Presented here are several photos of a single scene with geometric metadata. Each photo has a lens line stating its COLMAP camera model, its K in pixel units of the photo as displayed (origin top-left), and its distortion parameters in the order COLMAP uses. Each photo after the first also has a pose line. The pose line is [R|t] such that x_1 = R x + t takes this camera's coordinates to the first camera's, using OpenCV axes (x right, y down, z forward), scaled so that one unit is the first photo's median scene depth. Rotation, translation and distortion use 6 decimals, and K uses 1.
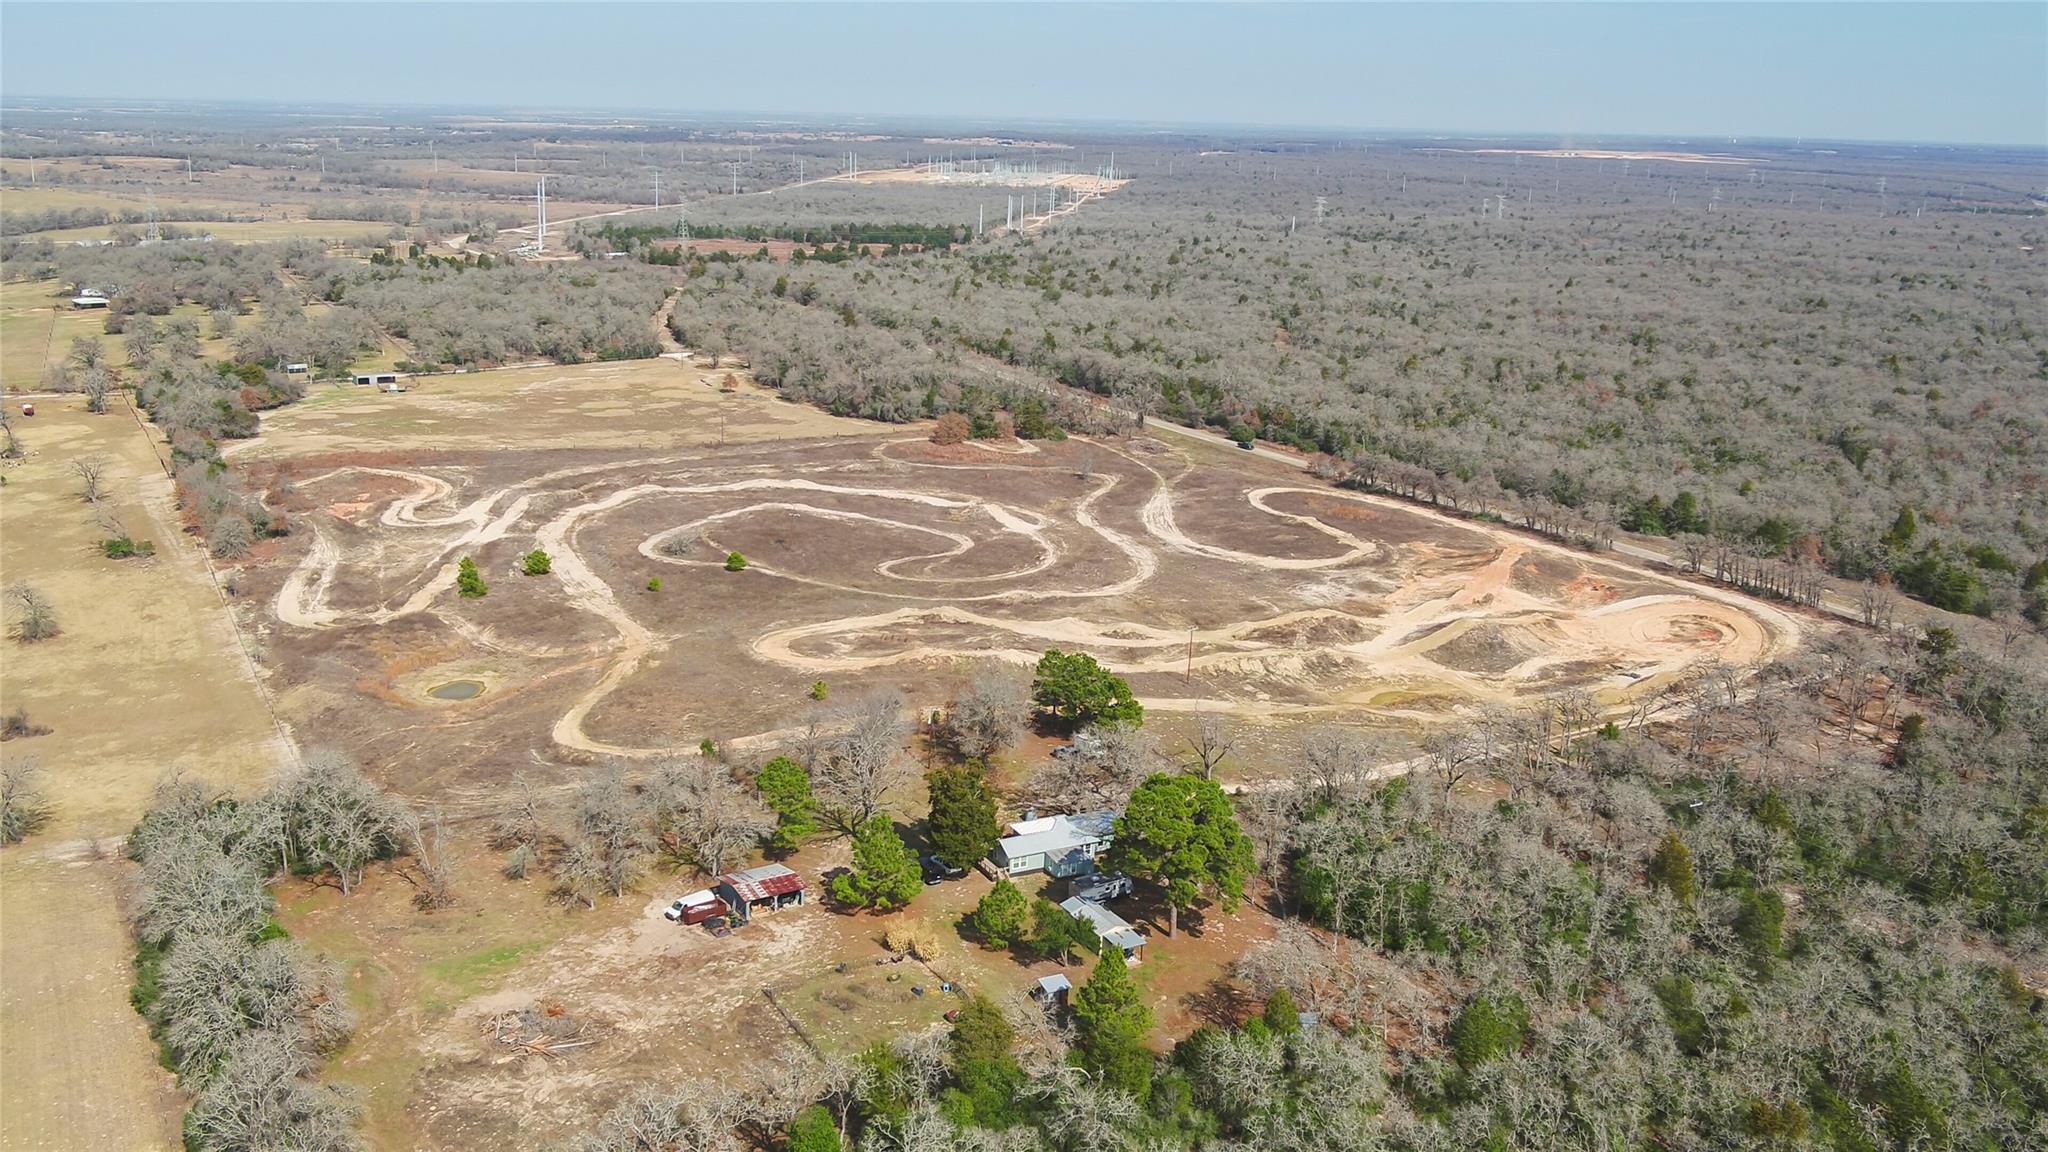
lens RADIAL K [[1780.4, 0, 1030.4], [0, 1780.4, 576.4], [0, 0, 1]] dist [0.007536, -0.009710]
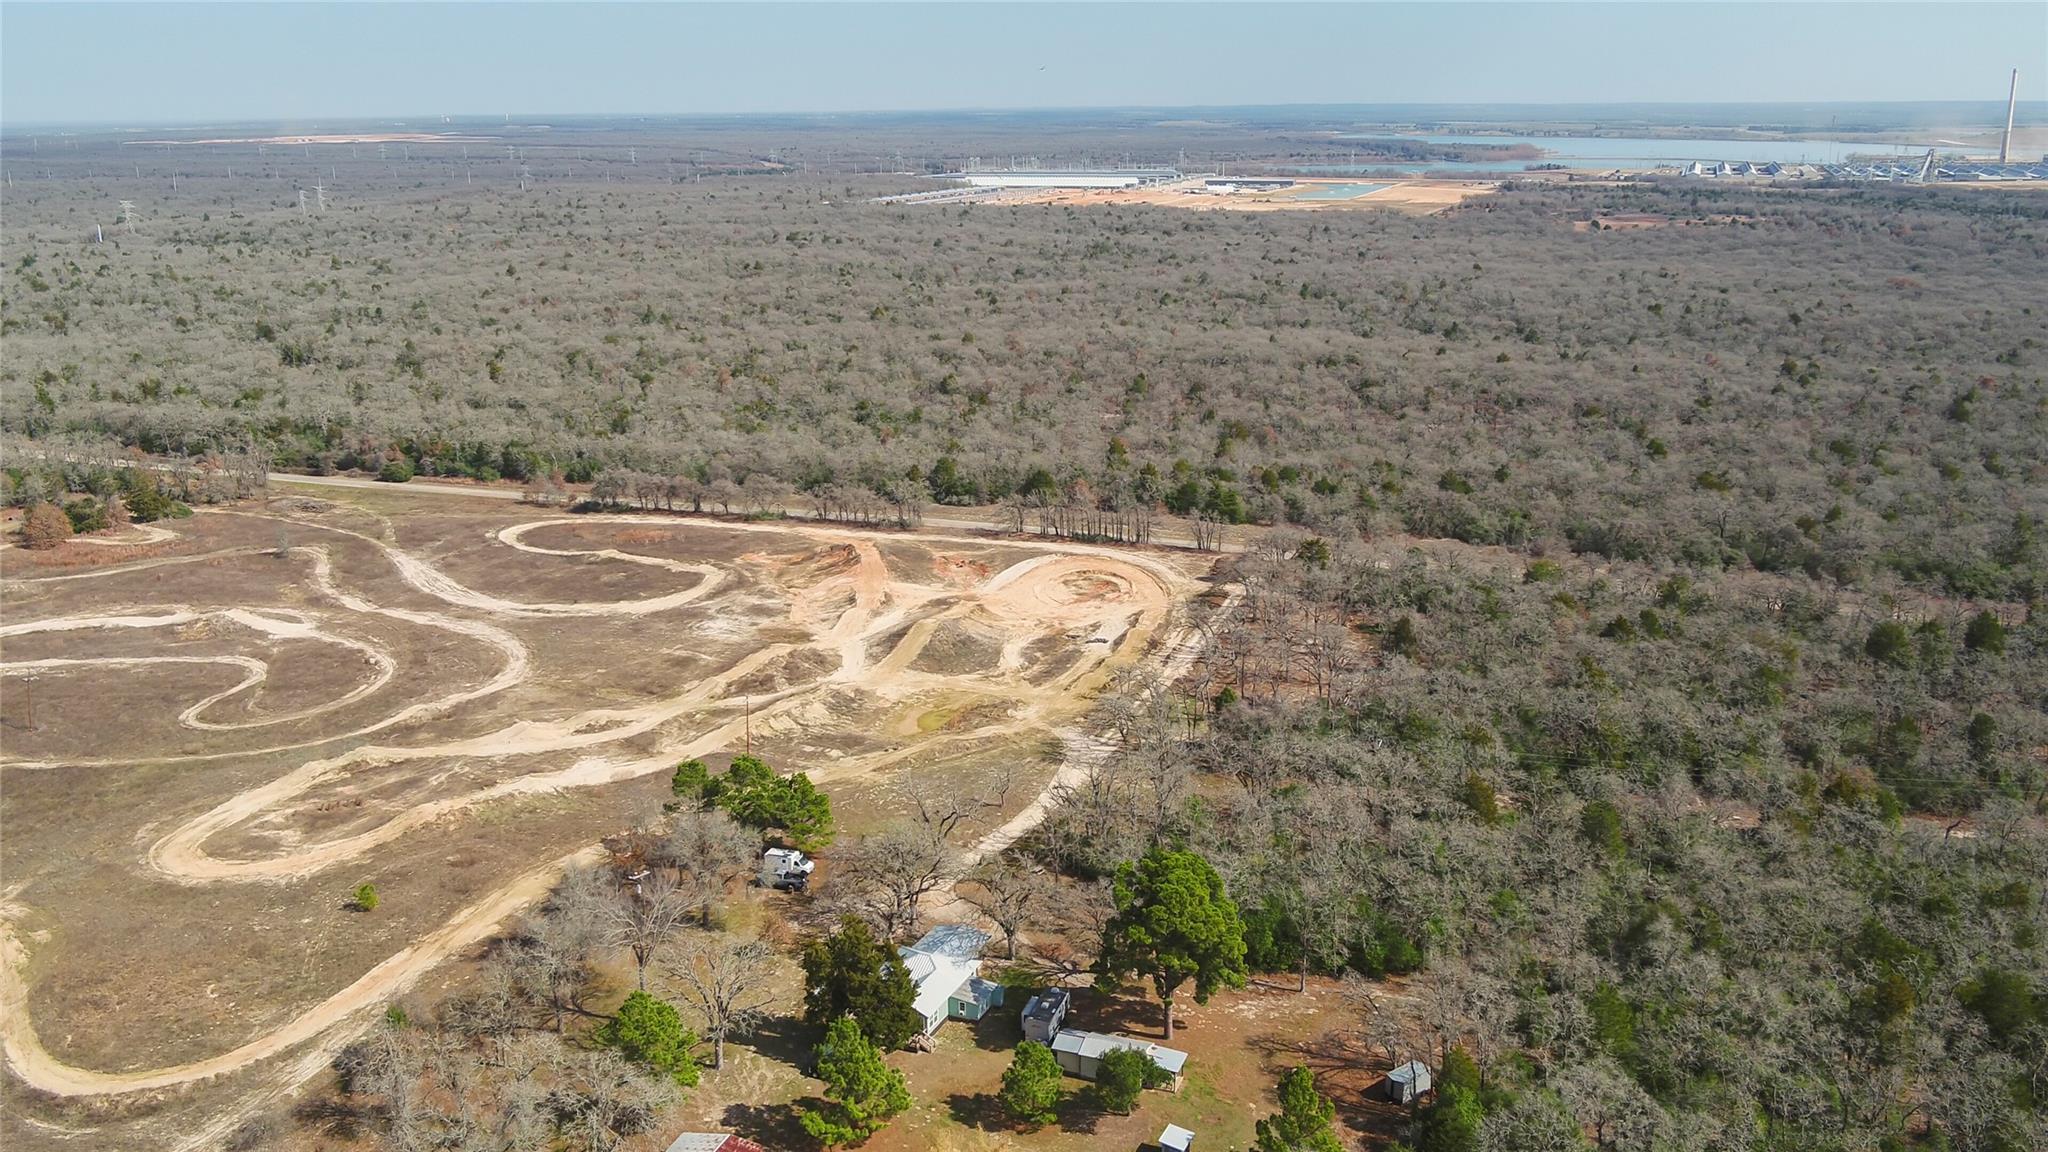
lens RADIAL K [[1780.4, 0, 1033.5], [0, 1780.4, 571.4], [0, 0, 1]] dist [0.007536, -0.009710]
pose [[0.773992, -0.193355, 0.602951, -0.241430], [0.188564, 0.979416, 0.072025, -0.051837], [-0.604467, 0.057948, 0.794520, 0.175708]]
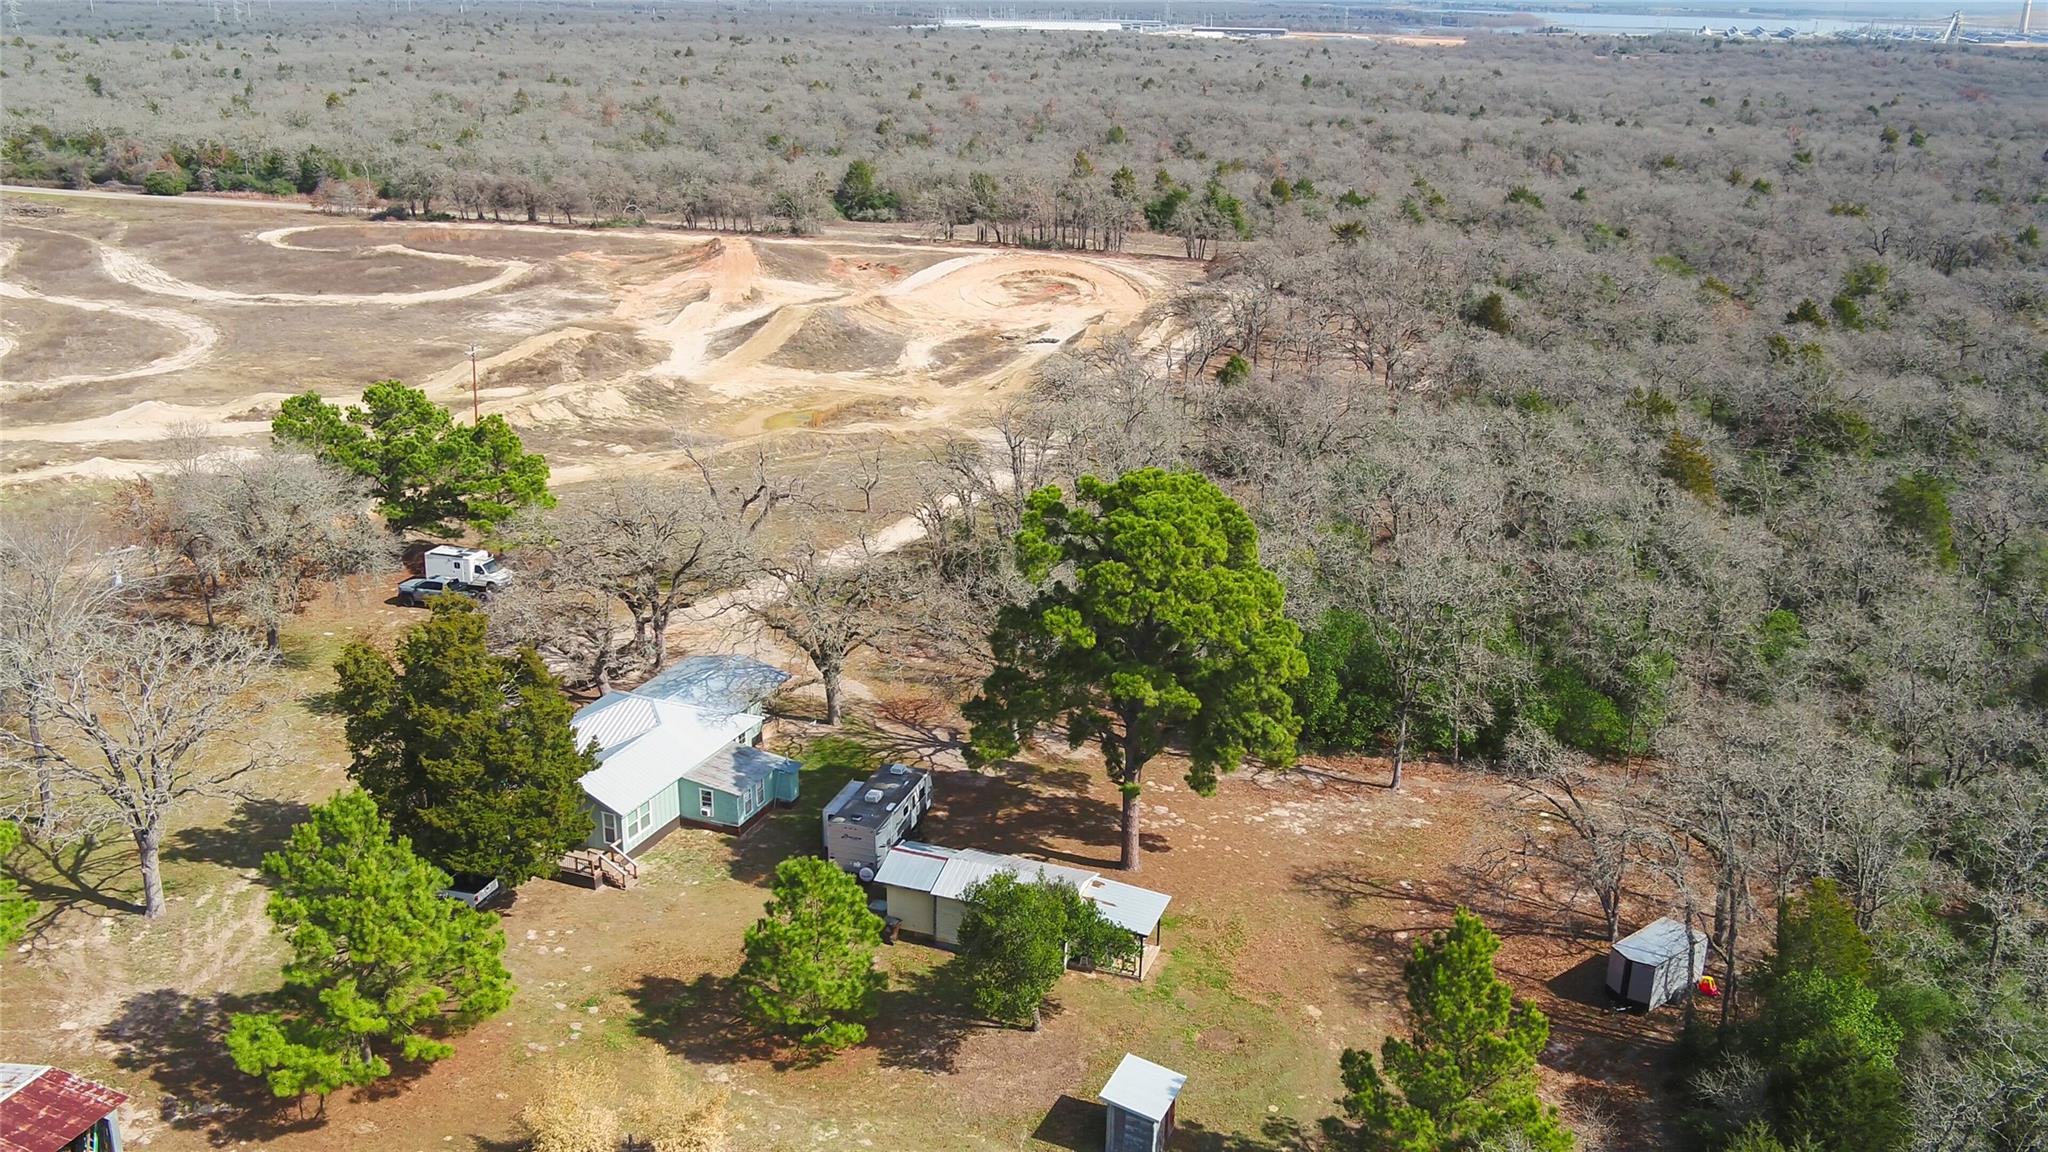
lens RADIAL K [[1780.4, 0, 1025.0], [0, 1780.4, 575.0], [0, 0, 1]] dist [0.007536, -0.009710]
pose [[0.771816, -0.218718, 0.597045, -0.091957], [0.170855, 0.975782, 0.136594, 0.039577], [-0.612462, -0.003417, 0.790493, 0.363693]]
